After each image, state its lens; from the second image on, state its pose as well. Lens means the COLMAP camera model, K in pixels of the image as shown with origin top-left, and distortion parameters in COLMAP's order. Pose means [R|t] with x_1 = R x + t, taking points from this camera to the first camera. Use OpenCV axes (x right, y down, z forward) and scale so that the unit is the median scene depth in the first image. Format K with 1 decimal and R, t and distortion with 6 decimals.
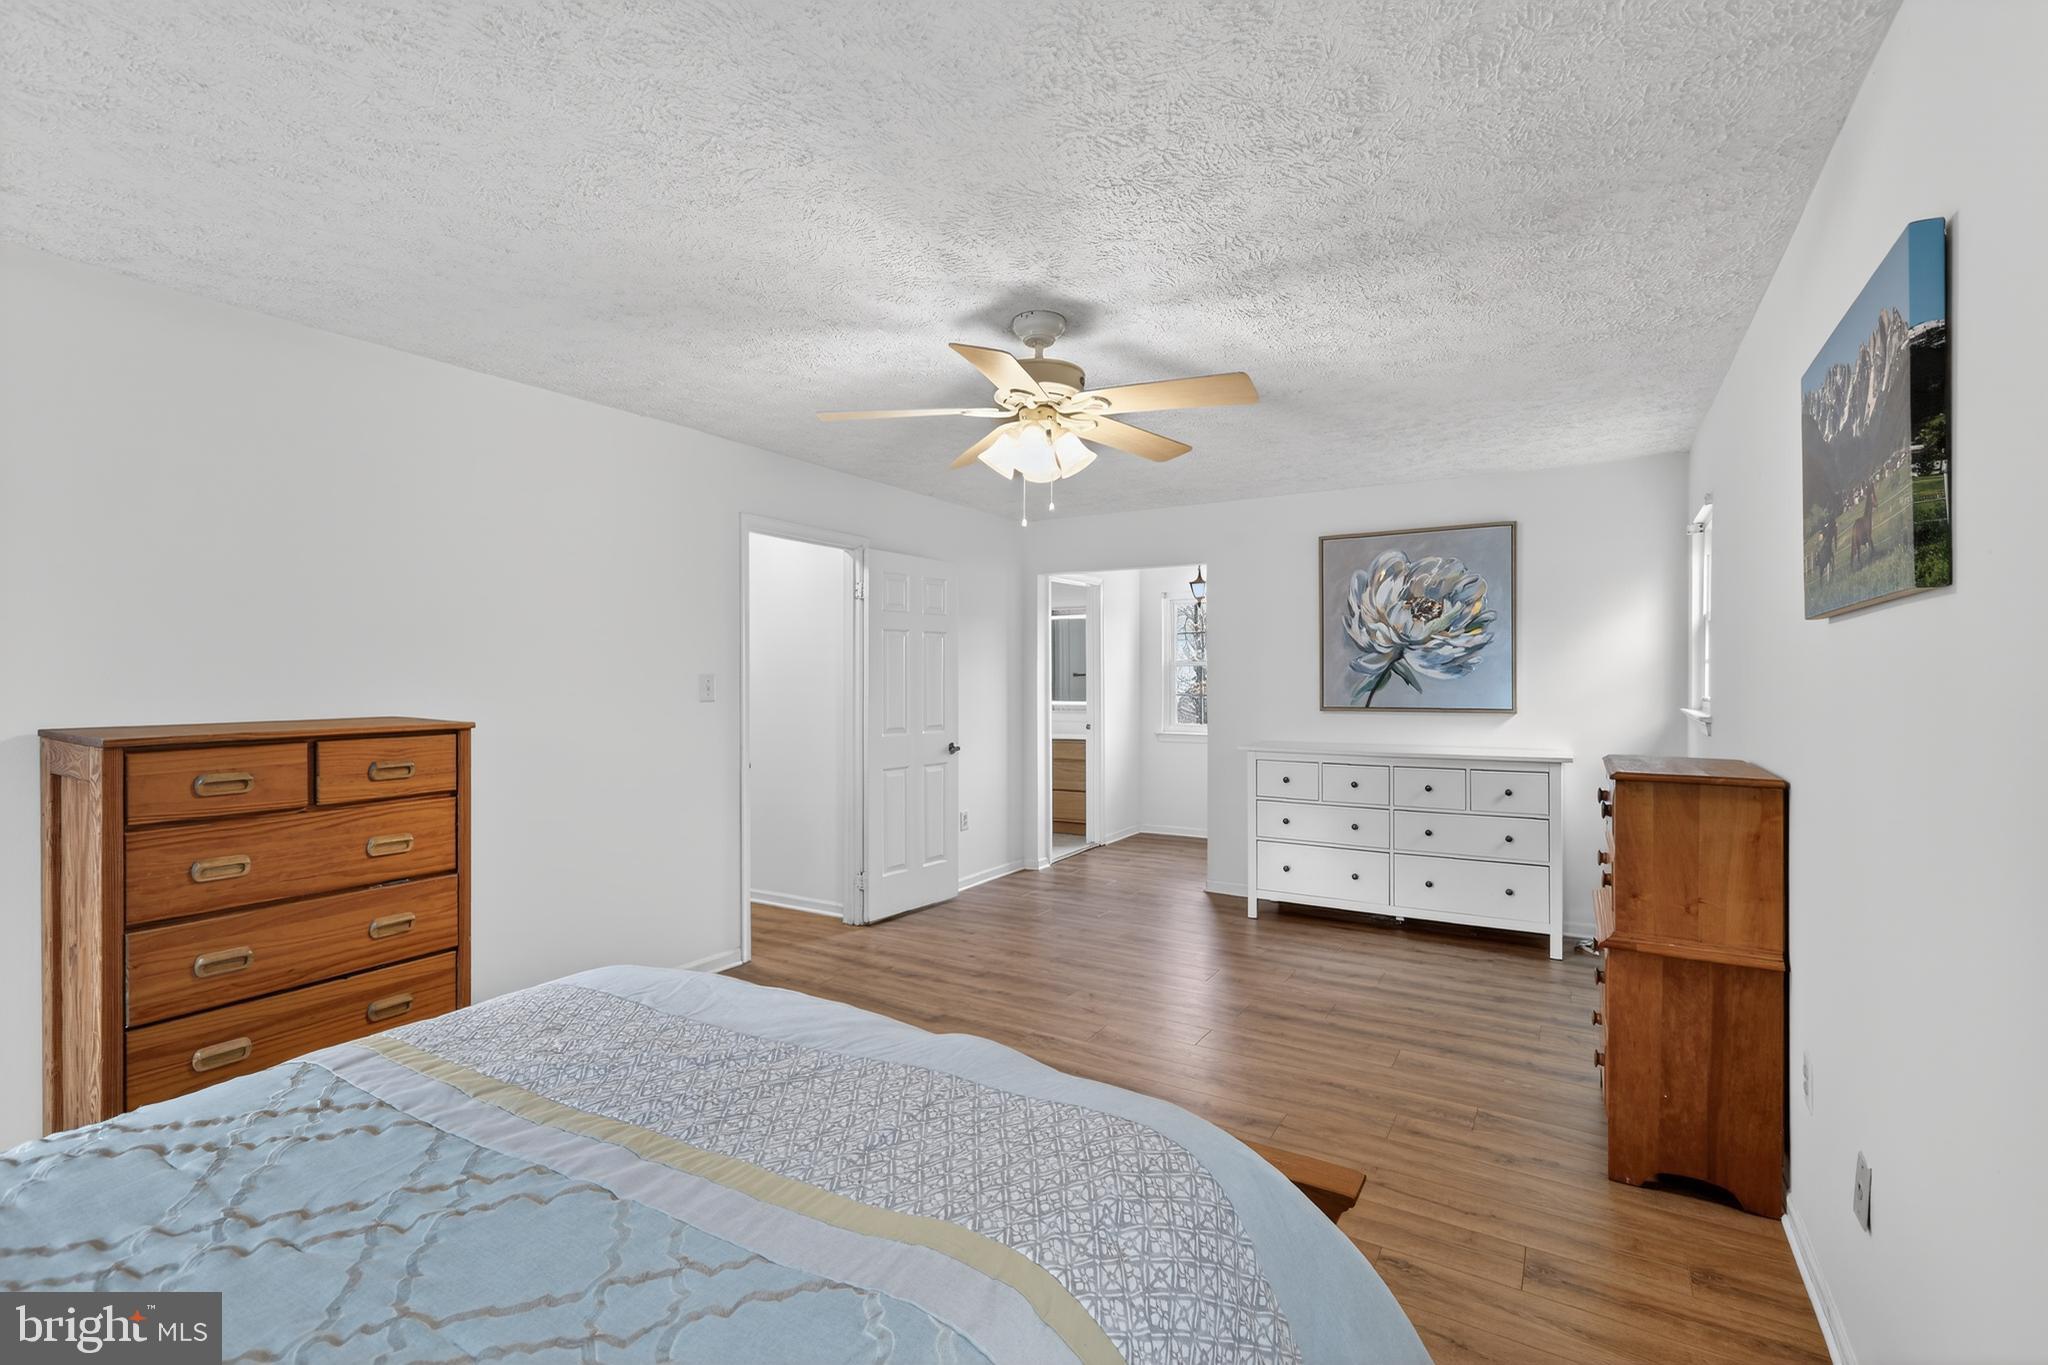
lens RADIAL K [[926.2, 0, 1022.6], [0, 926.2, 680.6], [0, 0, 1]] dist [-0.004268, -0.000730]
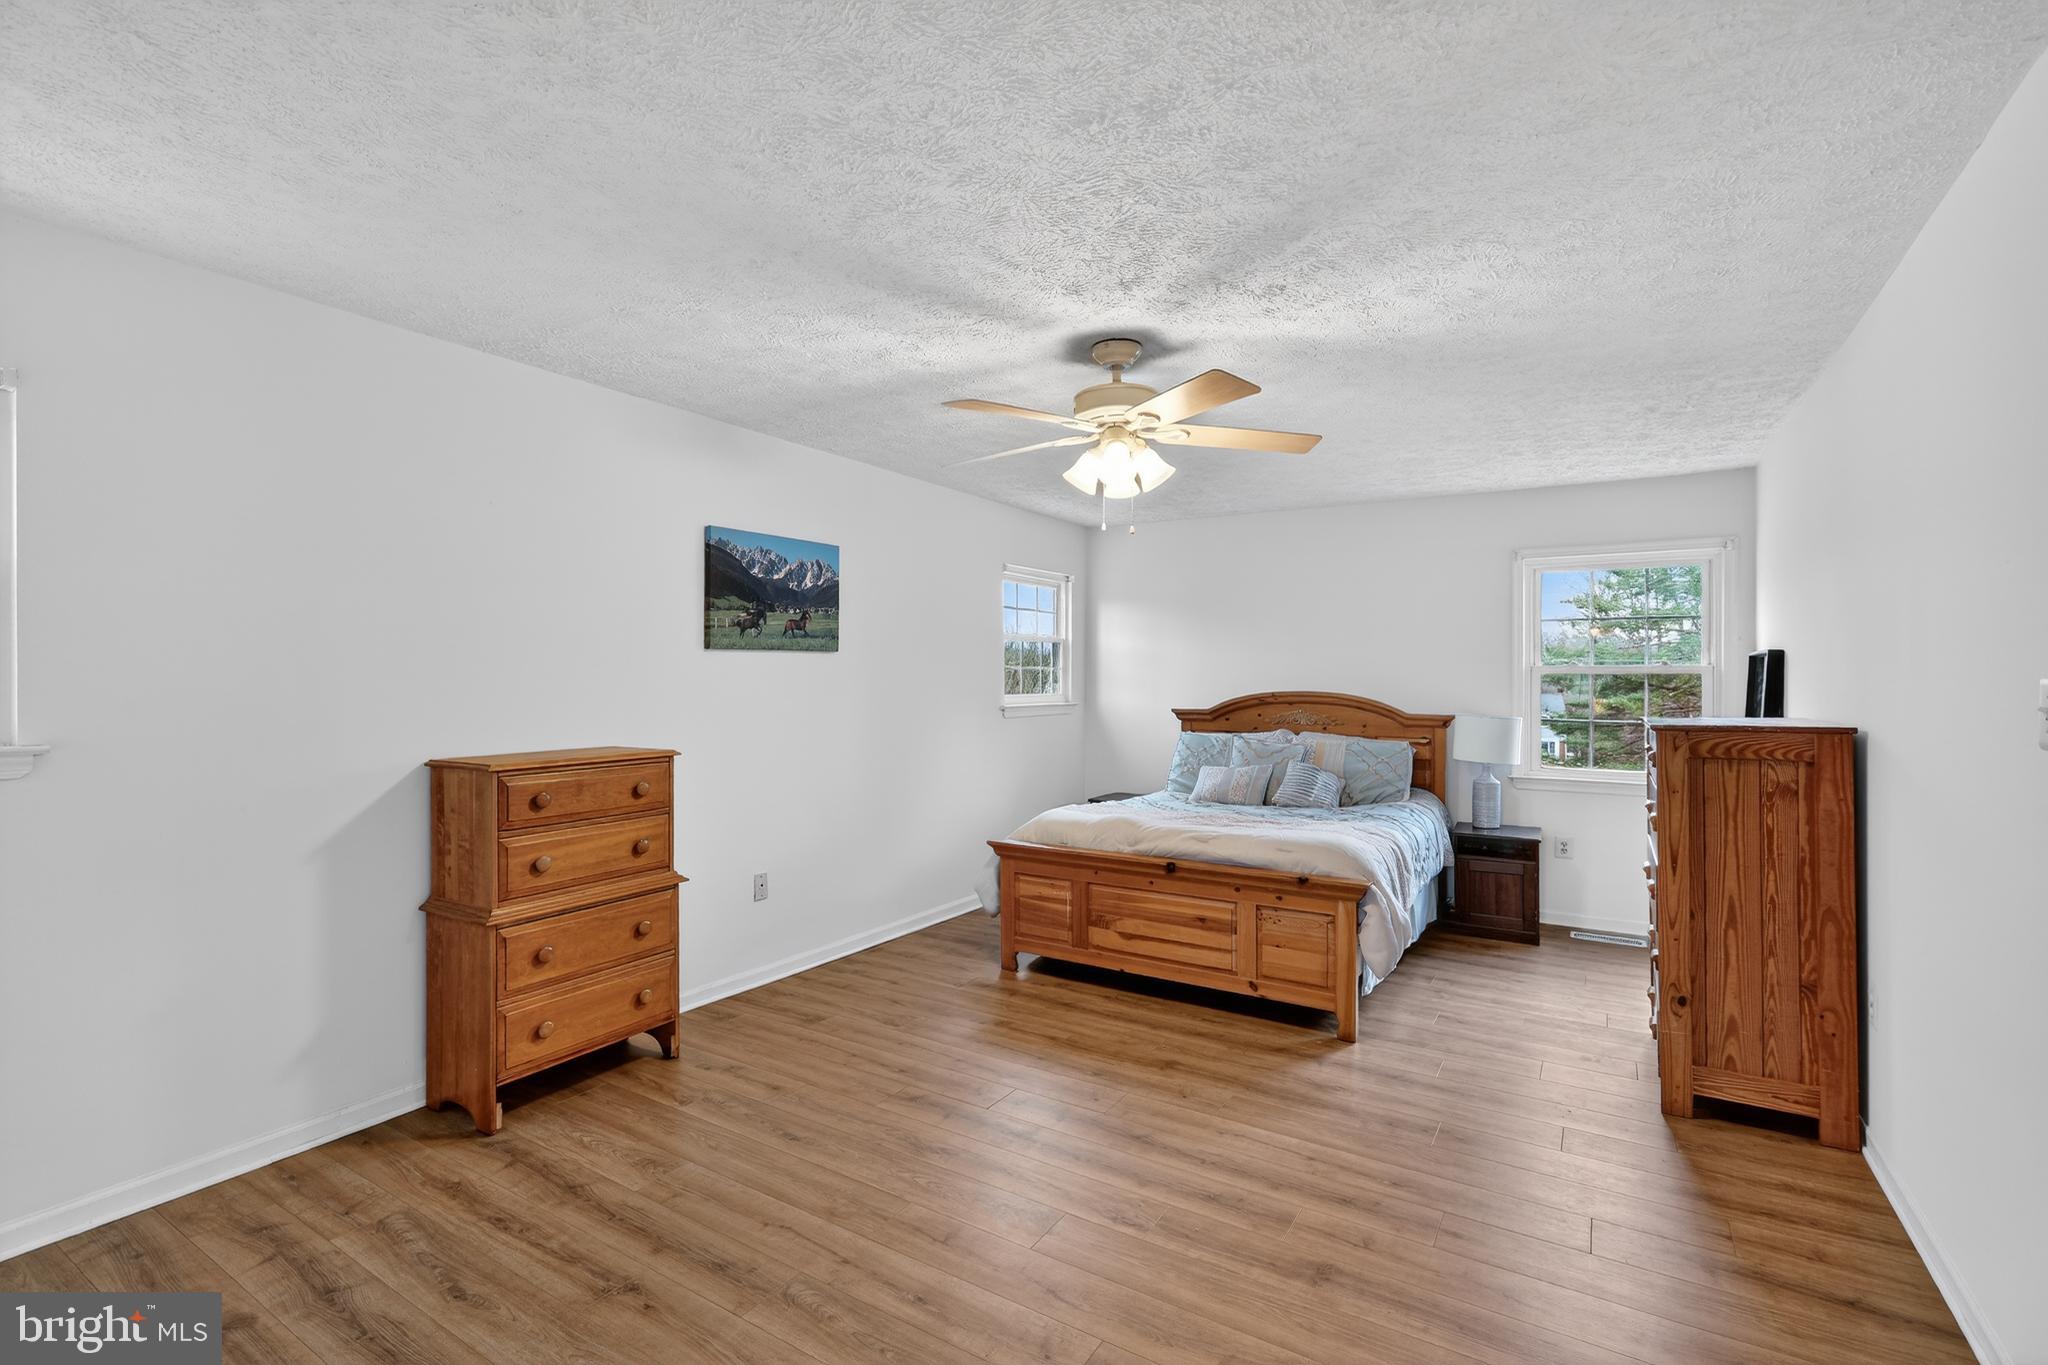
lens RADIAL K [[926.2, 0, 1022.6], [0, 926.2, 681.5], [0, 0, 1]] dist [-0.004268, -0.000730]
pose [[-0.999967, 0.001391, 0.007959, 0.096037], [0.001420, 0.999992, 0.003635, -0.004030], [-0.007954, 0.003646, -0.999962, 1.698380]]
